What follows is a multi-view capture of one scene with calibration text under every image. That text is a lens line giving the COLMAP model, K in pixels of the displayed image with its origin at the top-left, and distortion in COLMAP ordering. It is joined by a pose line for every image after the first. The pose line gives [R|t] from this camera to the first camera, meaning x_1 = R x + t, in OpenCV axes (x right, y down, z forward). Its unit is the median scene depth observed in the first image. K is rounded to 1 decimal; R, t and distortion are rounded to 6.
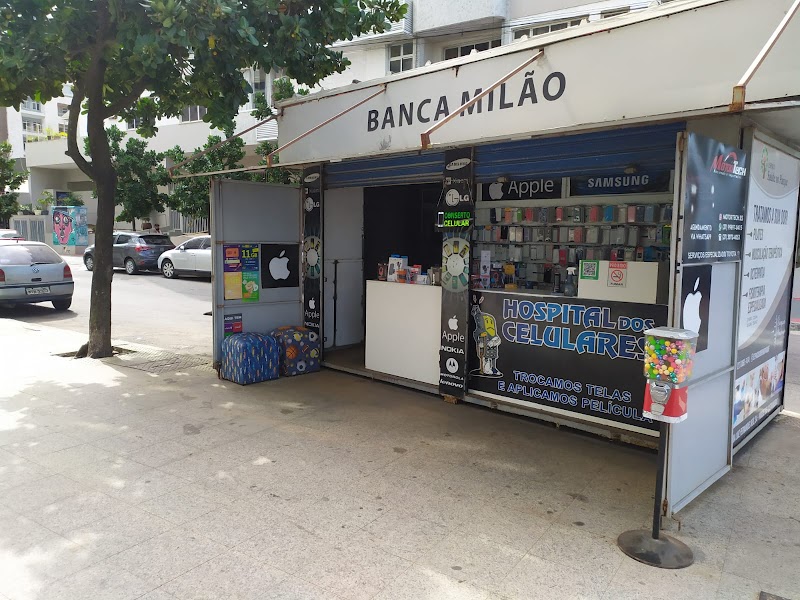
lens RADIAL K [[595.9, 0, 403.4], [0, 595.9, 298.1], [0, 0, 1]] dist [0.047591, -0.031491]
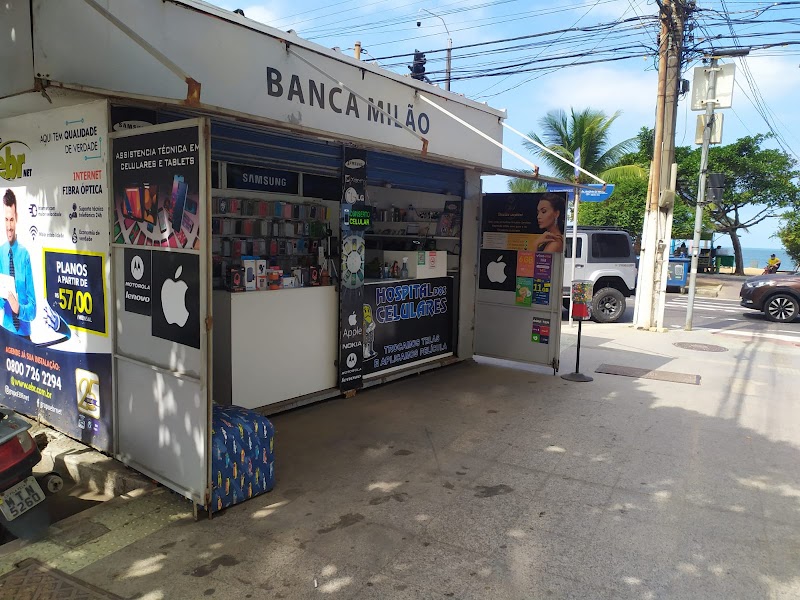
lens RADIAL K [[595.9, 0, 402.0], [0, 595.9, 298.3], [0, 0, 1]] dist [0.047591, -0.031491]
pose [[-0.098556, -0.125243, 0.987219, -0.970208], [0.071362, 0.988605, 0.132543, -0.128032], [-0.992569, 0.083513, -0.088495, 1.045545]]
